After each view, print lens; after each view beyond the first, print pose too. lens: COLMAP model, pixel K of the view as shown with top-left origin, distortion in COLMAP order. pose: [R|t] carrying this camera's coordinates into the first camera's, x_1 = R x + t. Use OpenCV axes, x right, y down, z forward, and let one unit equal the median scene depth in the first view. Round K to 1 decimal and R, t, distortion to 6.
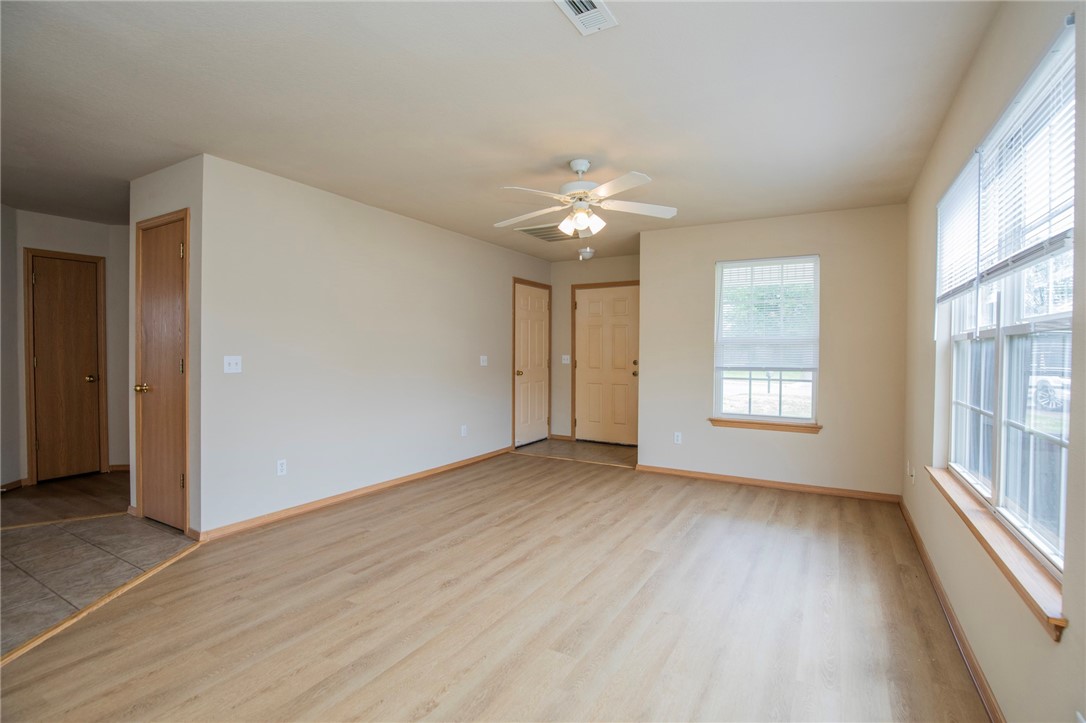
lens RADIAL K [[500.7, 0, 553.9], [0, 500.7, 358.2], [0, 0, 1]] dist [-0.034431, 0.007986]
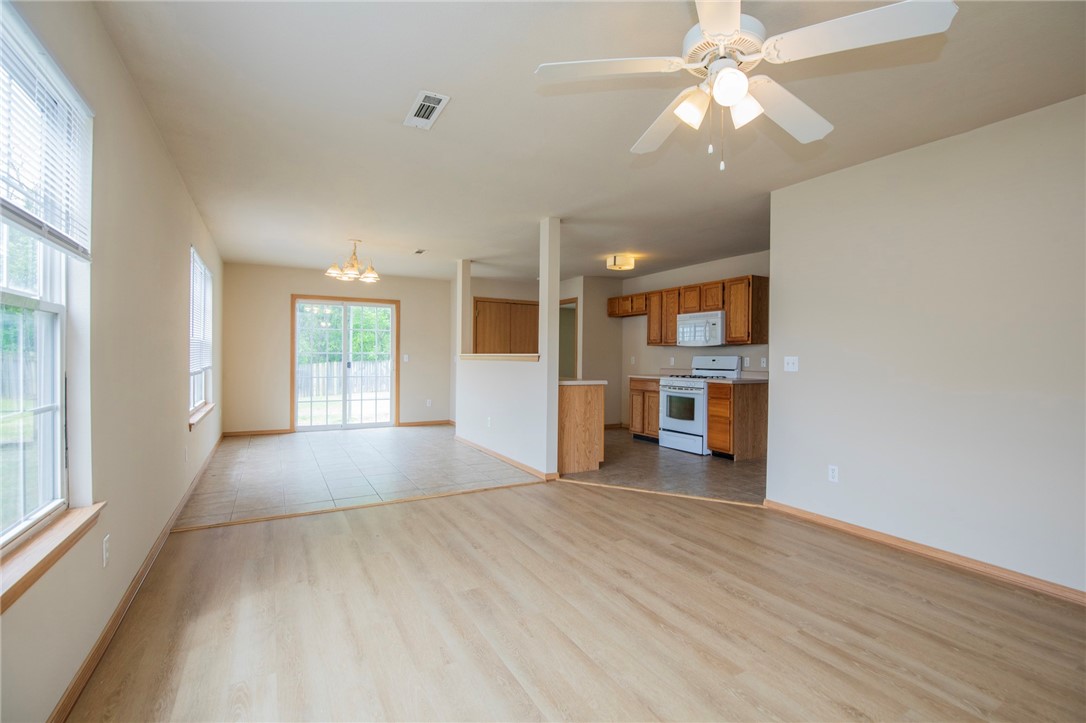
lens RADIAL K [[500.7, 0, 553.9], [0, 500.7, 358.2], [0, 0, 1]] dist [-0.034431, 0.007986]
pose [[-0.512141, -0.007715, -0.858867, 0.527016], [-0.024887, 0.999673, 0.005861, 0.005718], [0.858541, 0.024376, -0.512165, 0.980838]]
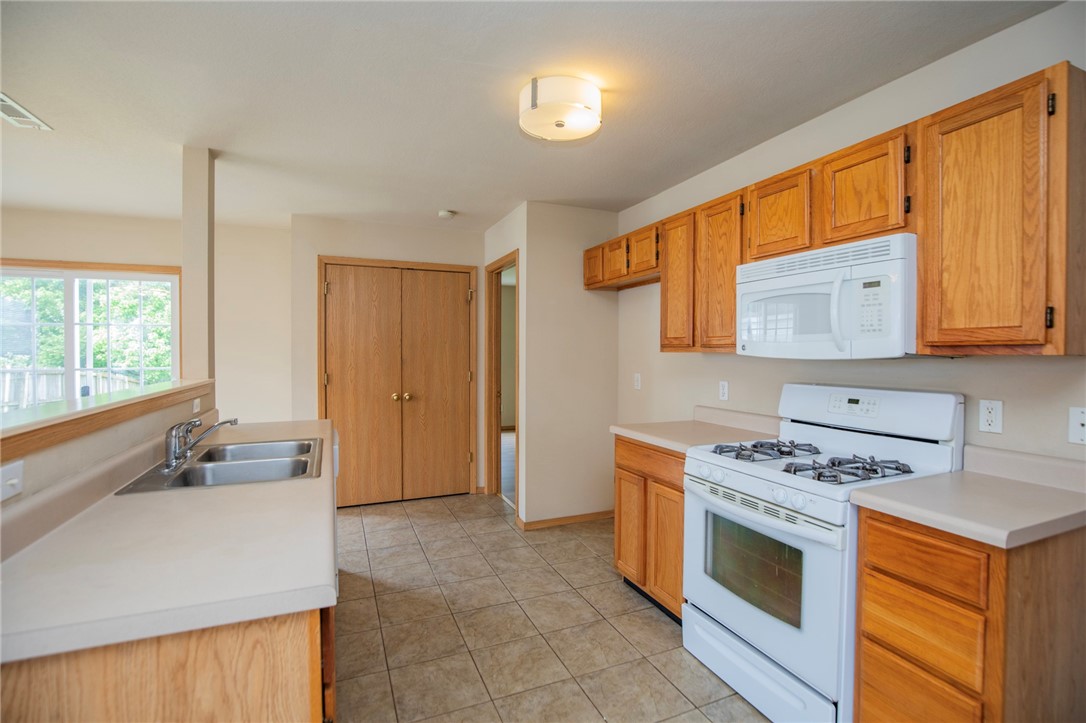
lens RADIAL K [[500.7, 0, 553.9], [0, 500.7, 358.2], [0, 0, 1]] dist [-0.034431, 0.007986]
pose [[-0.597539, 0.005319, -0.801822, -0.604715], [-0.017169, 0.999664, 0.019426, -0.044637], [0.801656, 0.025374, -0.597247, 0.628957]]
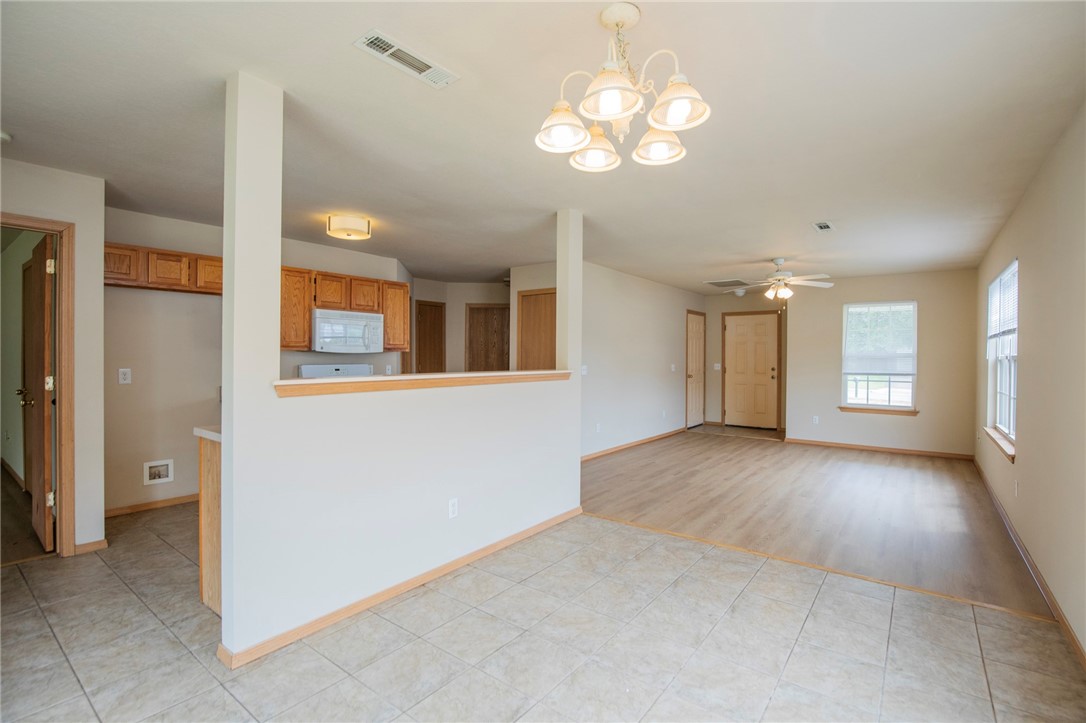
lens RADIAL K [[500.7, 0, 553.9], [0, 500.7, 358.2], [0, 0, 1]] dist [-0.034431, 0.007986]
pose [[0.992325, 0.001887, -0.123645, -0.466150], [-0.003063, 0.999952, -0.009323, -0.012269], [0.123621, 0.009630, 0.992283, -0.776120]]
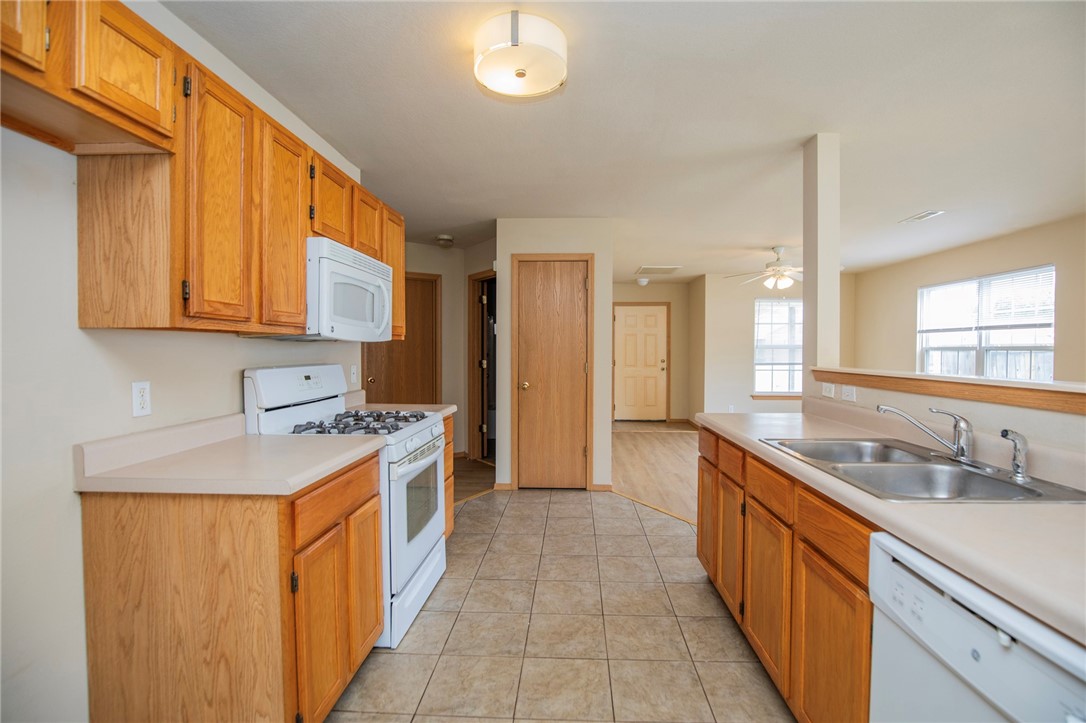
lens RADIAL K [[500.7, 0, 553.9], [0, 500.7, 358.2], [0, 0, 1]] dist [-0.034431, 0.007986]
pose [[0.890153, -0.010422, 0.455542, -1.270468], [0.008587, 0.999945, 0.006098, -0.017721], [-0.455581, -0.001516, 0.890193, -0.175661]]
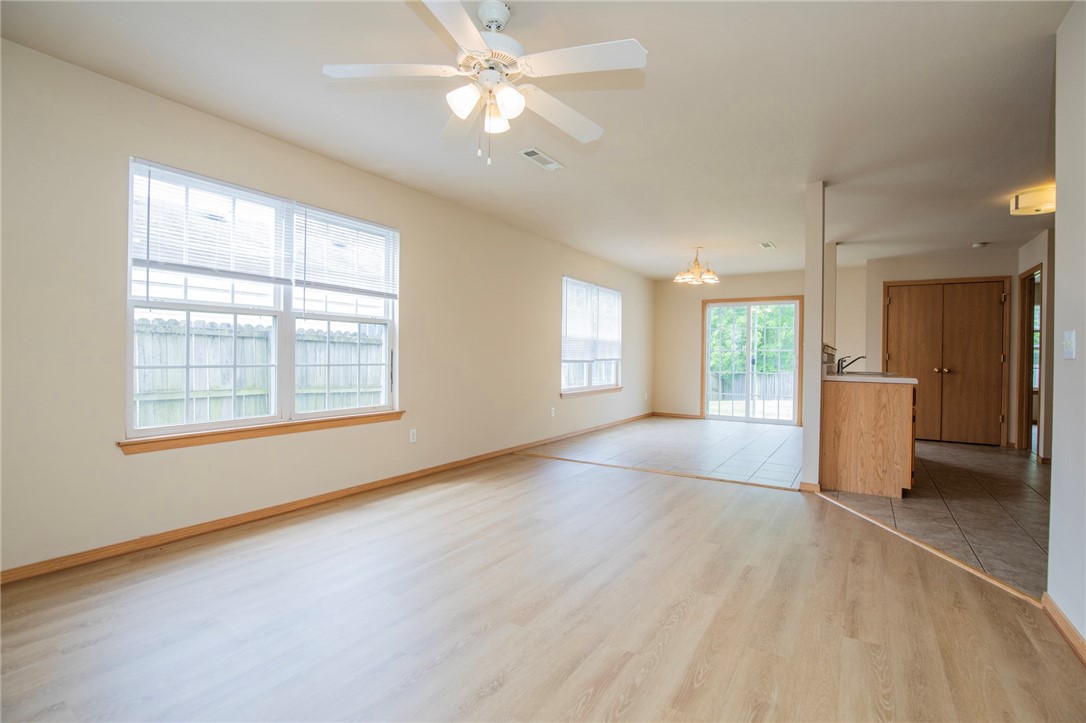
lens RADIAL K [[500.7, 0, 553.9], [0, 500.7, 358.2], [0, 0, 1]] dist [-0.034431, 0.007986]
pose [[-0.998884, -0.020335, 0.042639, -0.050503], [-0.019514, 0.999618, 0.019593, 0.026002], [-0.043021, 0.018739, -0.998898, 1.414514]]
